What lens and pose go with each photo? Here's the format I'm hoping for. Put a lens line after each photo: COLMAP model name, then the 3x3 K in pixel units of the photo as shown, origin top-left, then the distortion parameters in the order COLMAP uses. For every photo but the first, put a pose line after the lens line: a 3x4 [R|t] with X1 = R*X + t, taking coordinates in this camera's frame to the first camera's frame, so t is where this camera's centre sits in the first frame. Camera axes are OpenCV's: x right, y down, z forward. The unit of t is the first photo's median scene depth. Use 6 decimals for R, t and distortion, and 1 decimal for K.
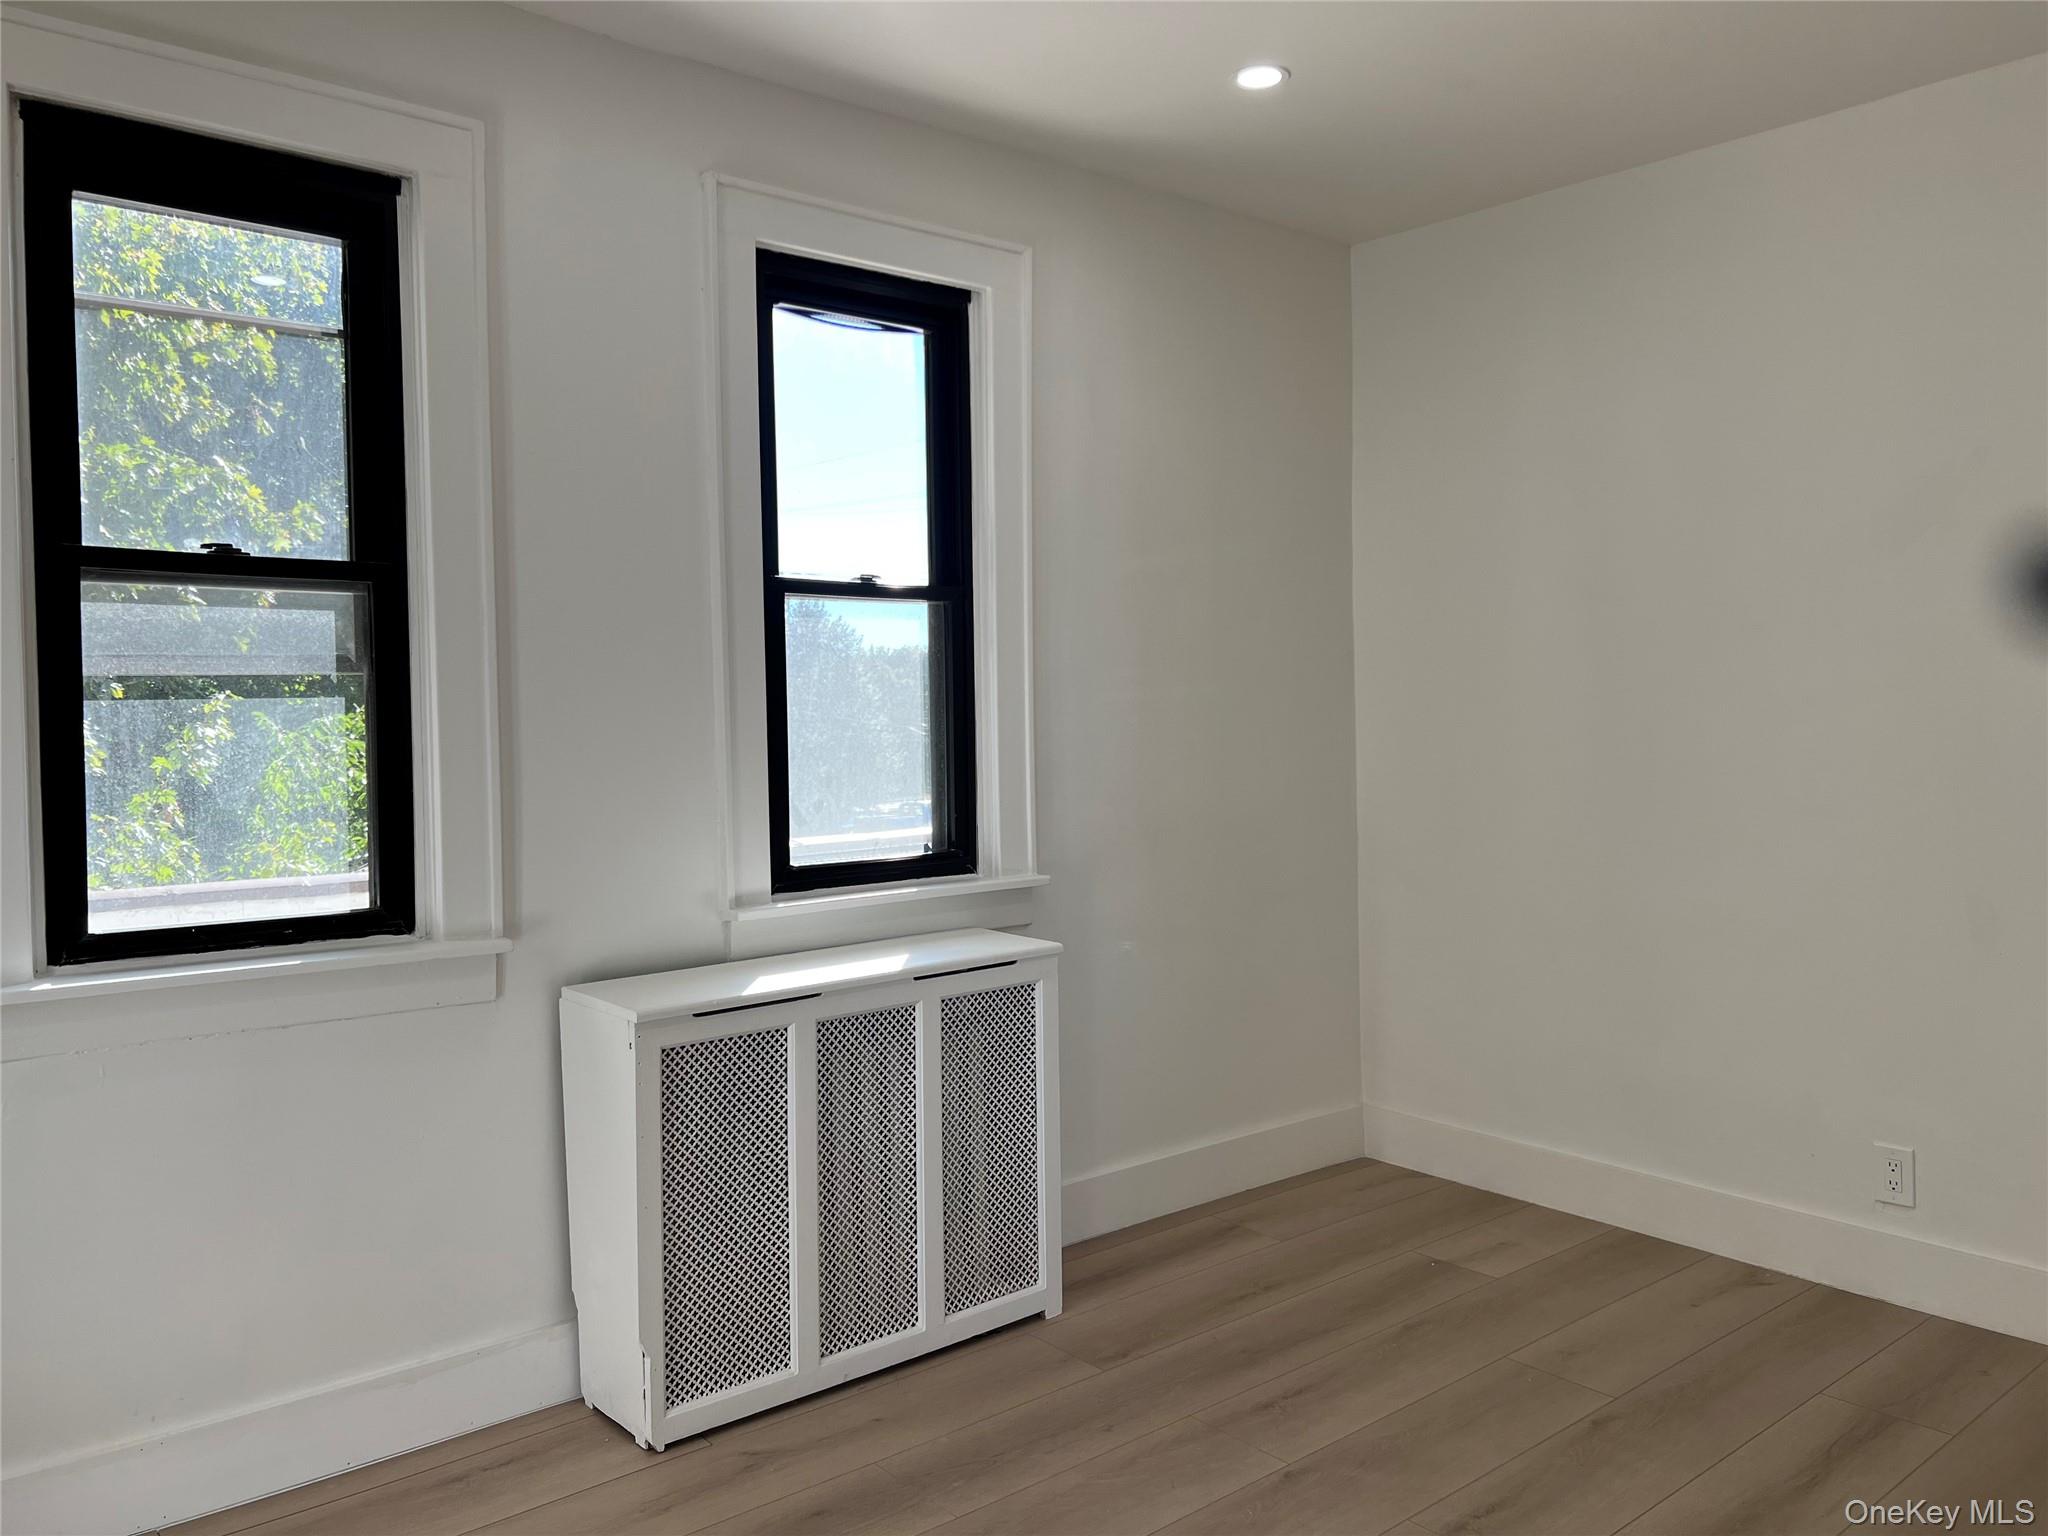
lens RADIAL K [[1549.9, 0, 1024.4], [0, 1549.9, 763.2], [0, 0, 1]] dist [0.026428, -0.017084]
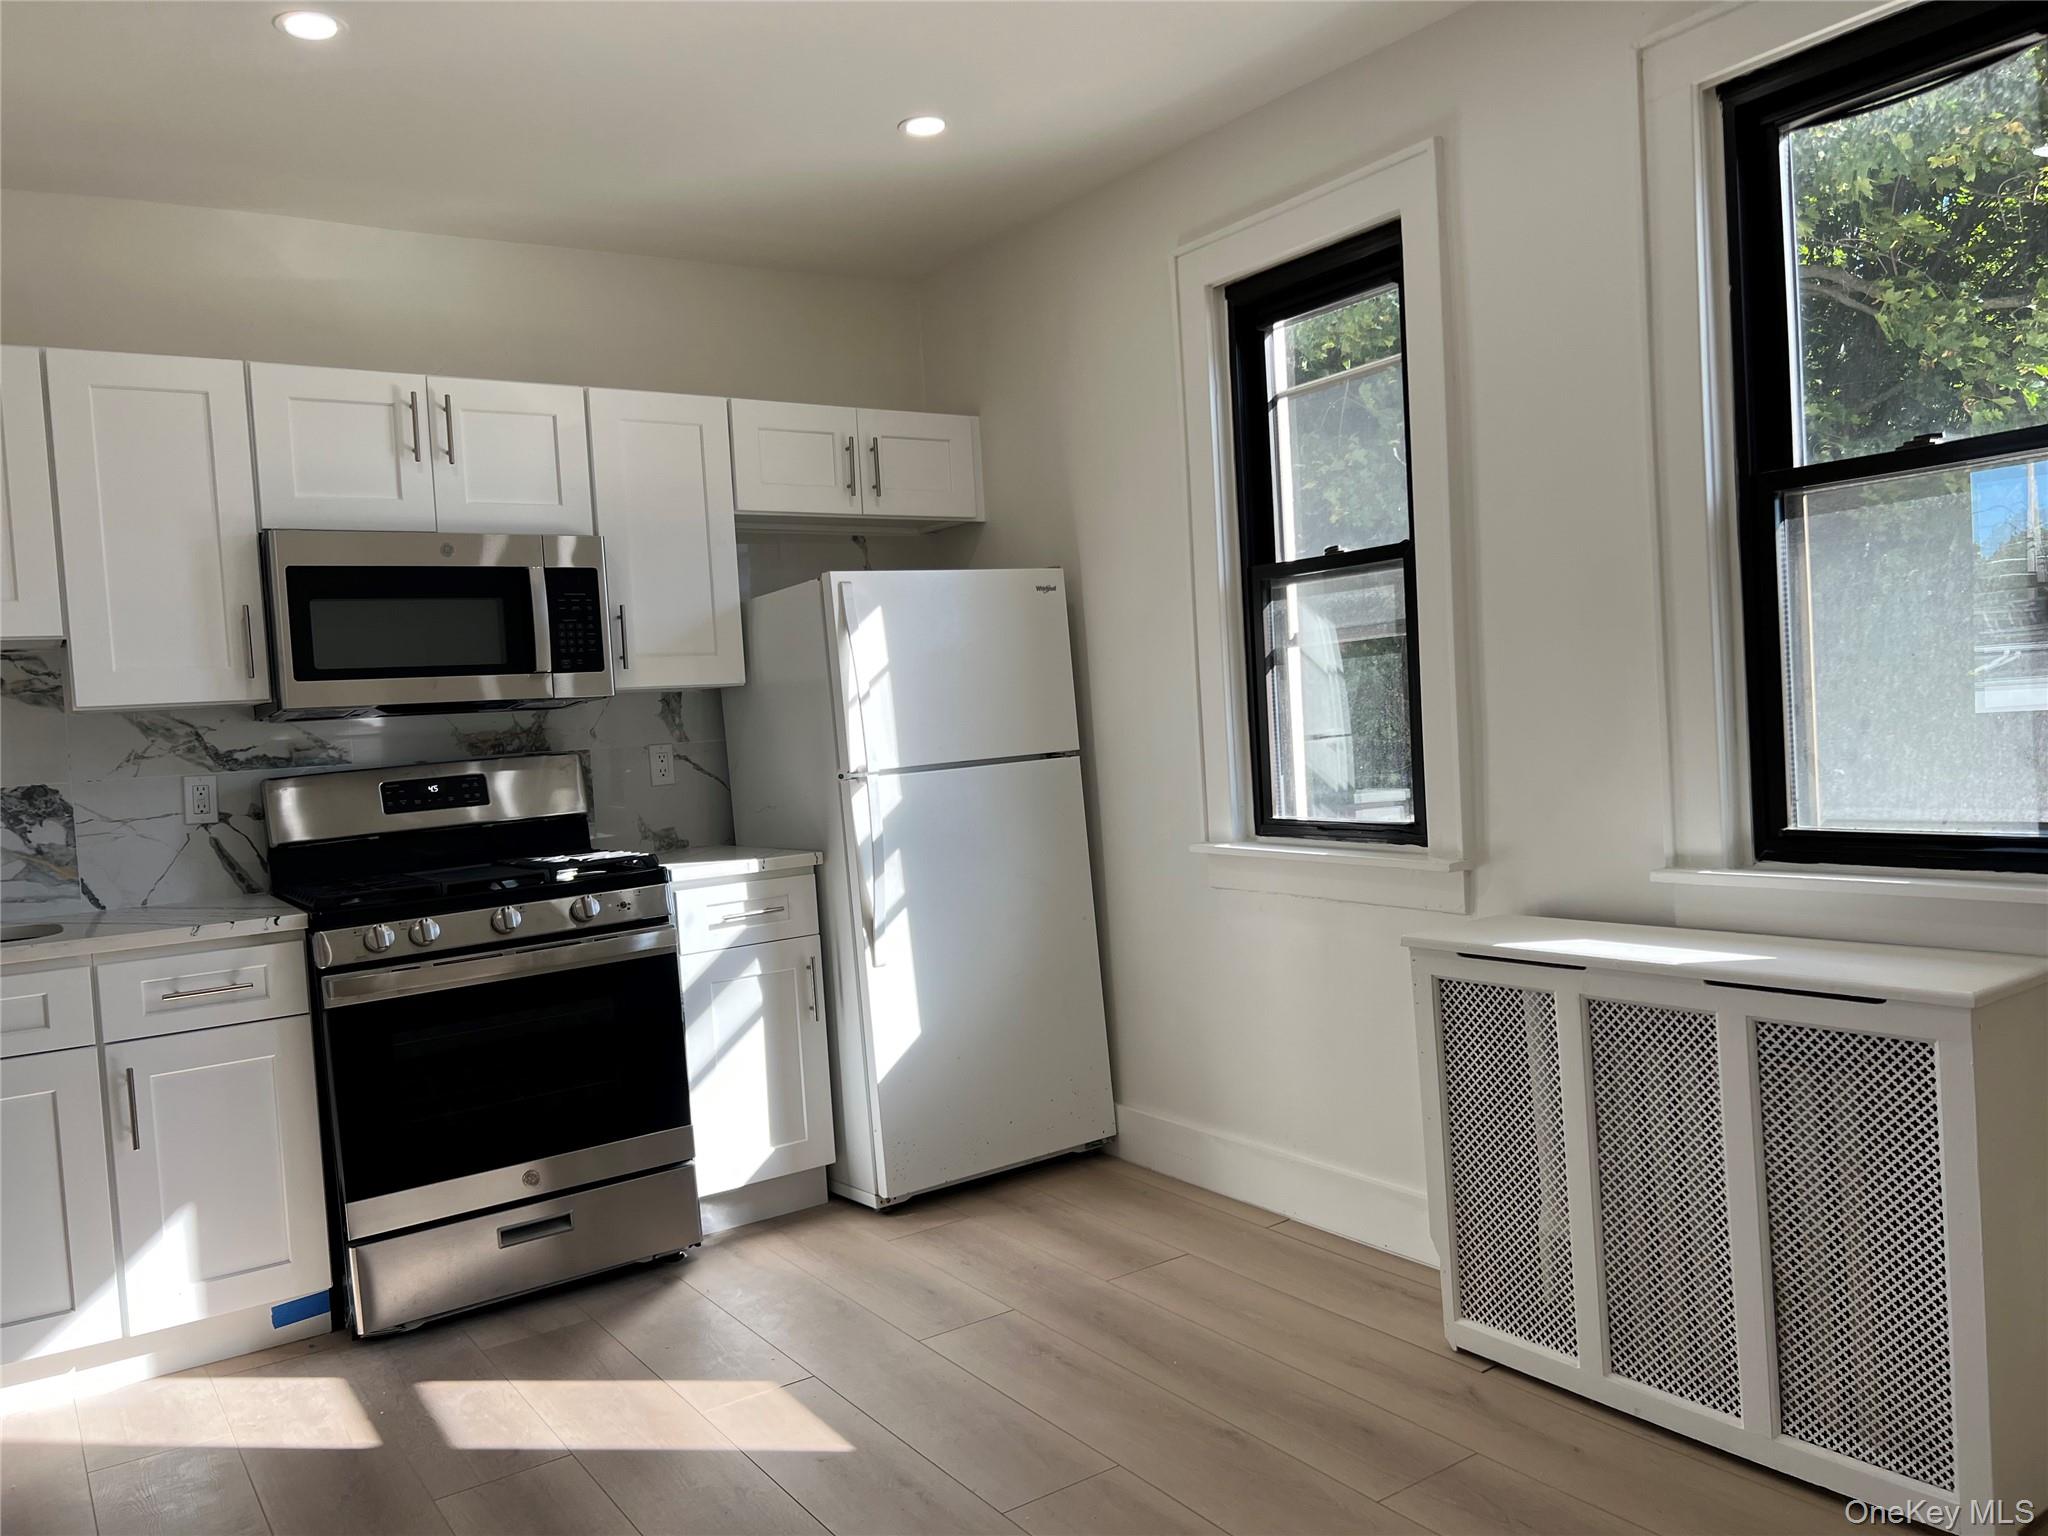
lens RADIAL K [[1549.9, 0, 1004.4], [0, 1549.9, 757.8], [0, 0, 1]] dist [0.026428, -0.017084]
pose [[-0.122990, 0.054391, -0.990916, 0.850922], [0.041346, 0.997911, 0.049643, -0.033401], [0.991546, -0.034865, -0.124982, 0.841216]]
